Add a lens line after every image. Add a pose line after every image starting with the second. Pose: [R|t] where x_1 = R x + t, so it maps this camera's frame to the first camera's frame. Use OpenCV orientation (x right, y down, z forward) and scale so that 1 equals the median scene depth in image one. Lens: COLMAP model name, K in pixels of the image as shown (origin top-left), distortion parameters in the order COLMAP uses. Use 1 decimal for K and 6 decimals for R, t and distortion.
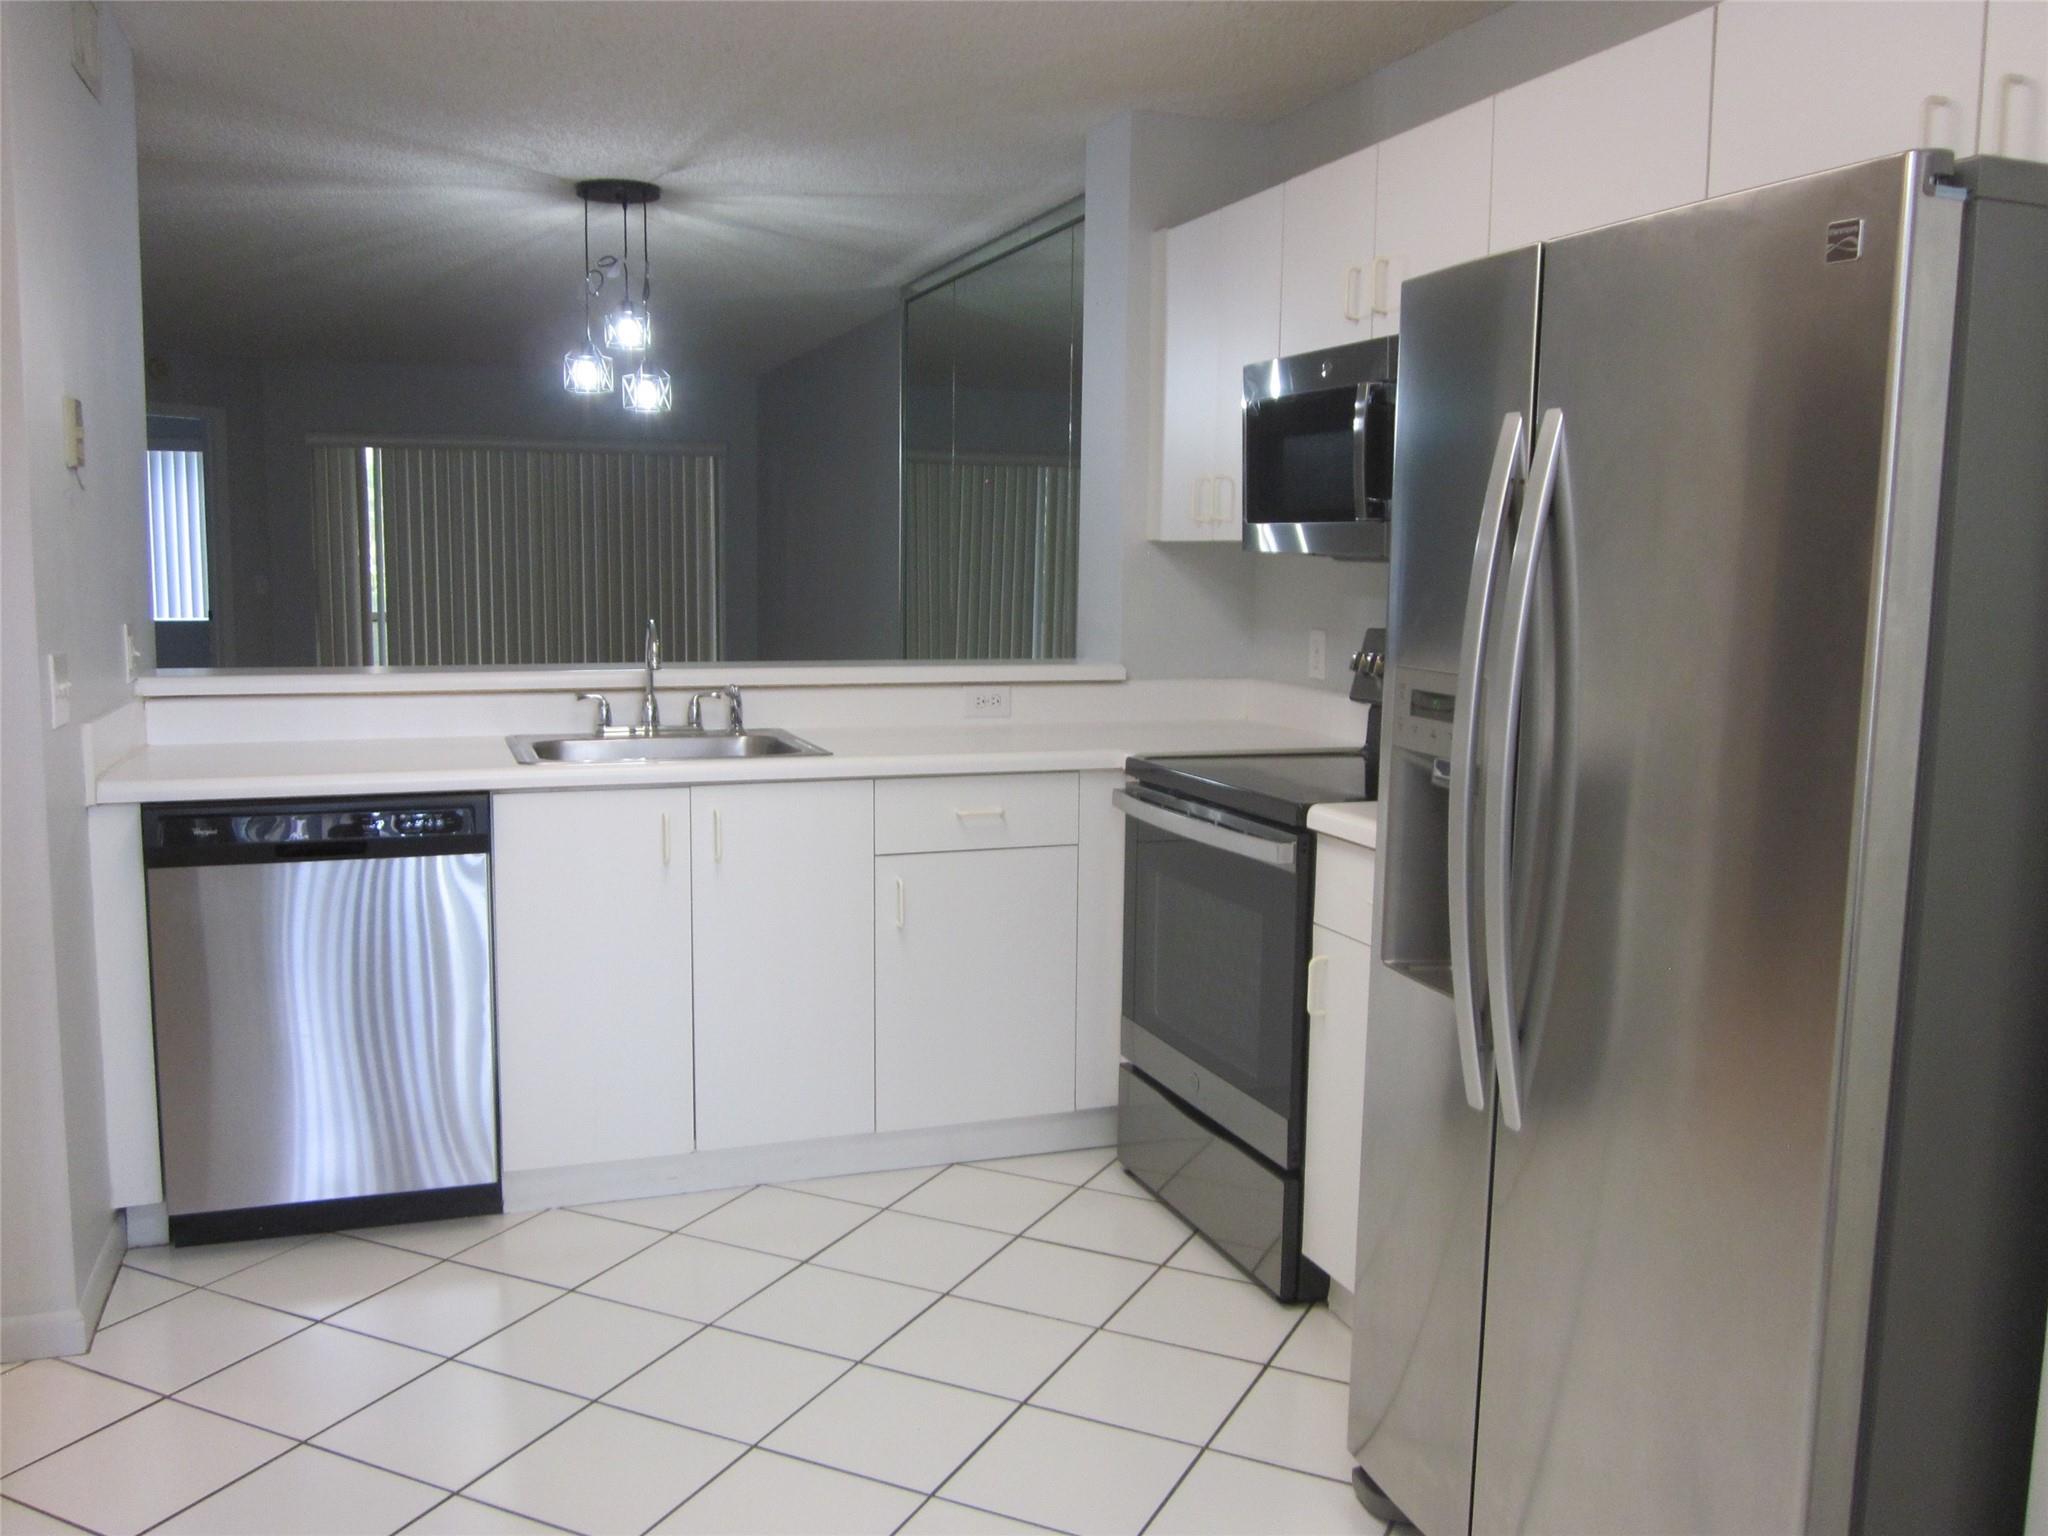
lens RADIAL K [[1710.4, 0, 1018.1], [0, 1710.4, 773.4], [0, 0, 1]] dist [-0.046452, 0.017404]
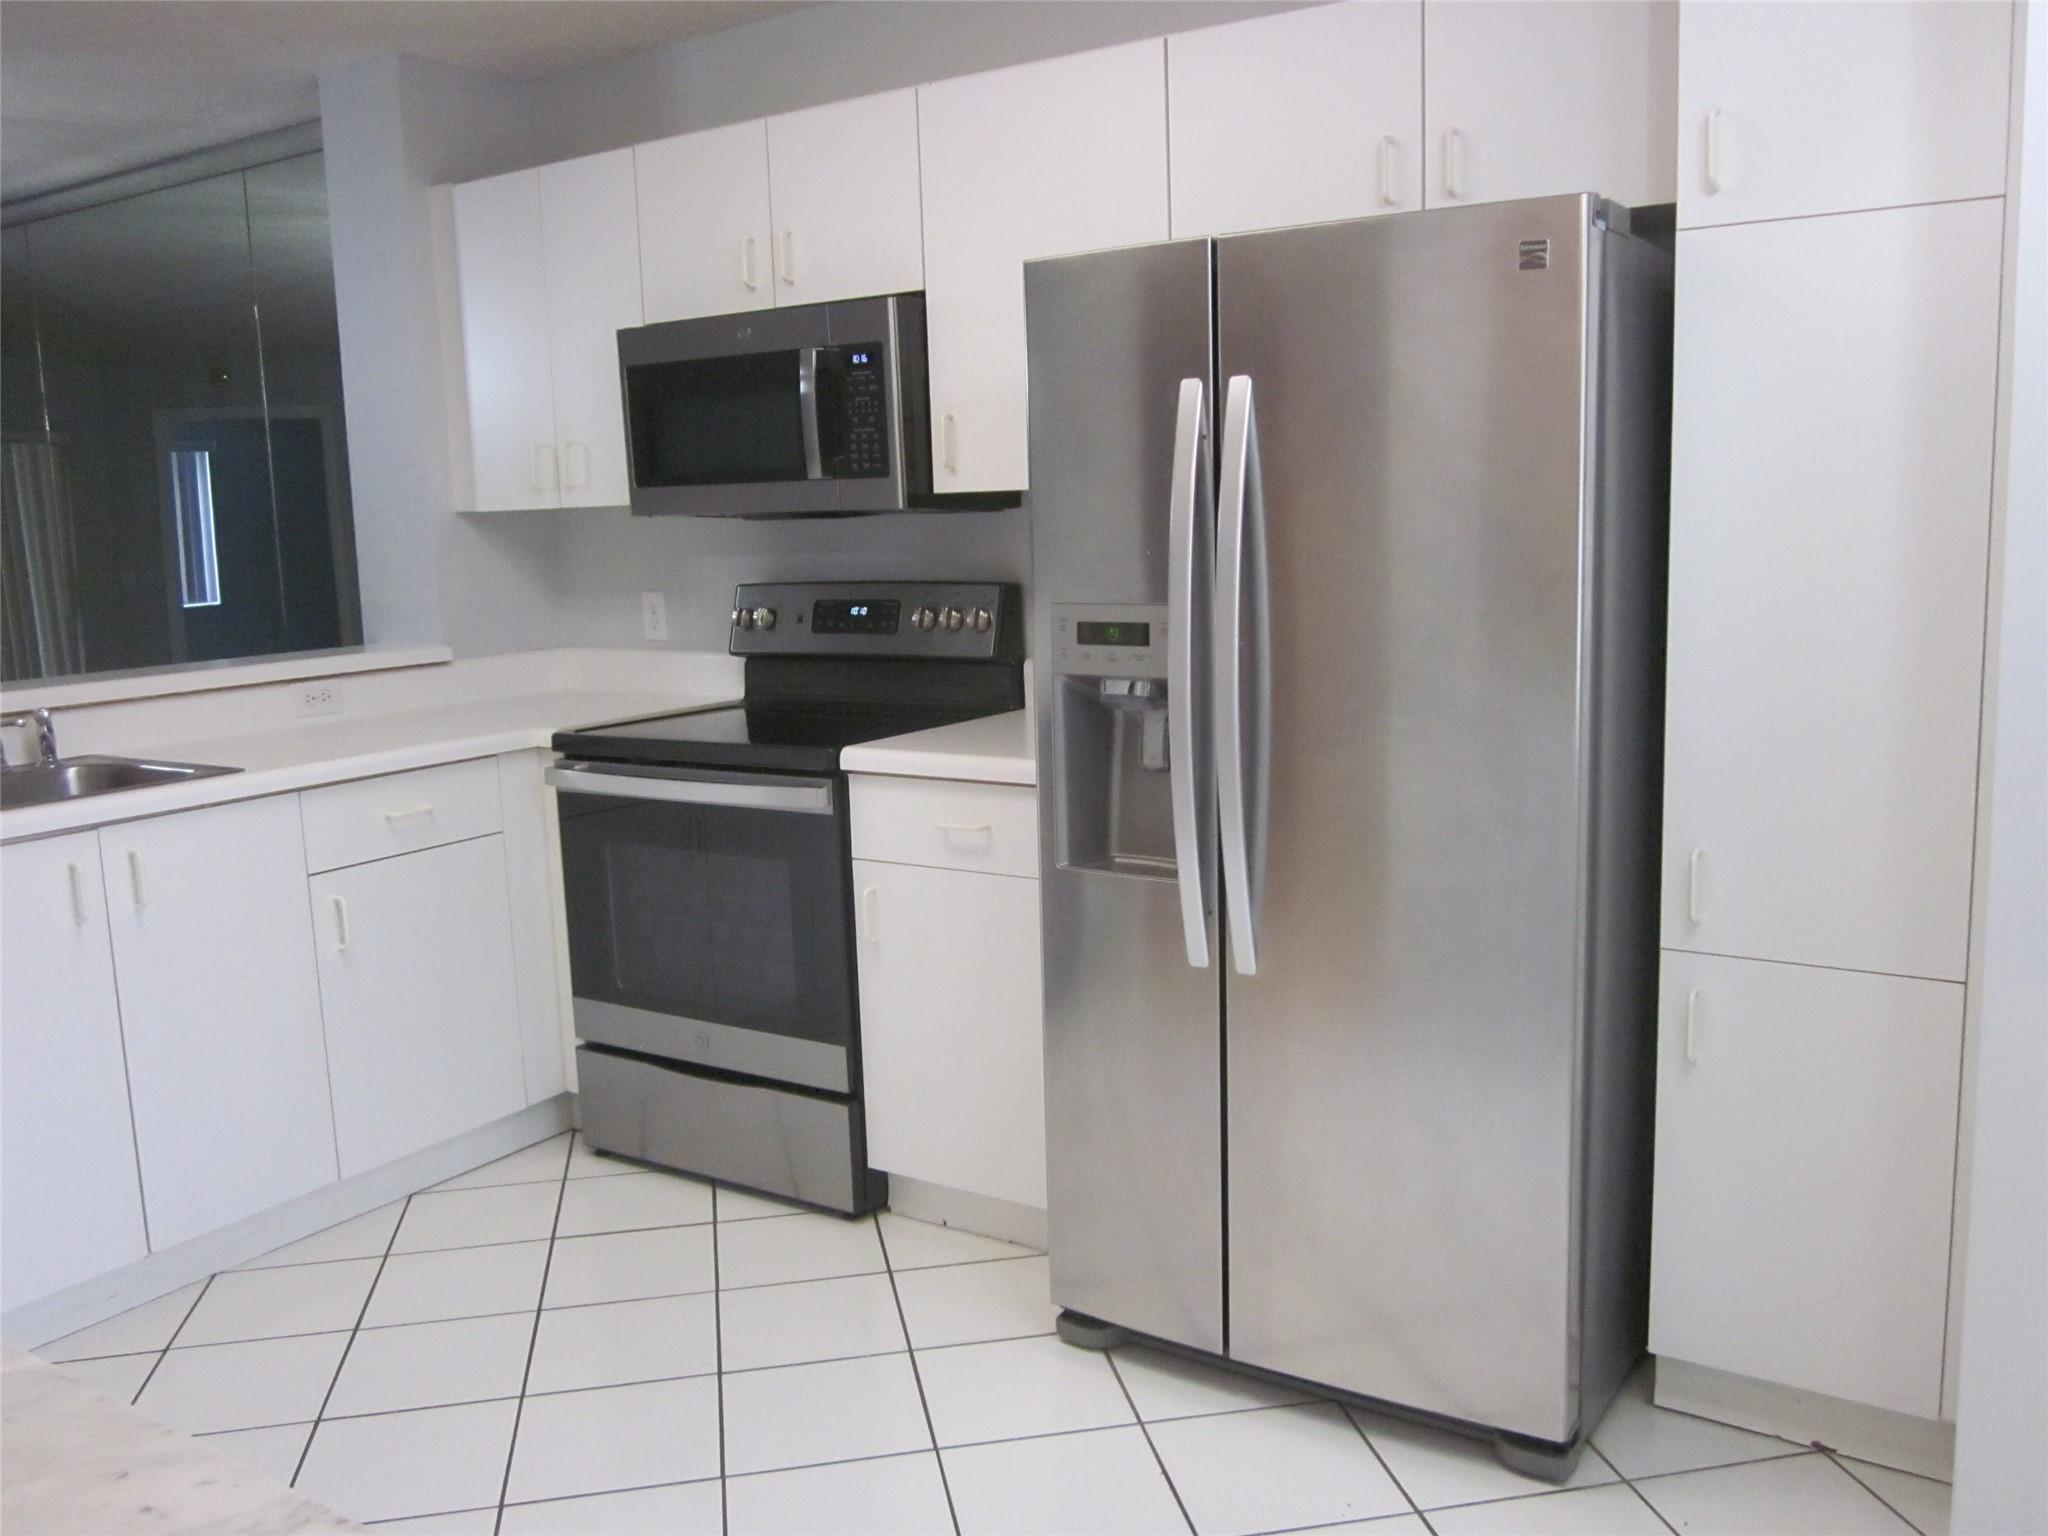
lens RADIAL K [[1710.4, 0, 1015.8], [0, 1710.4, 768.0], [0, 0, 1]] dist [-0.046452, 0.017404]
pose [[0.800382, -0.131080, 0.584984, -0.295519], [0.120064, 0.991082, 0.057803, -0.014406], [-0.587344, 0.023971, 0.808982, 0.061844]]
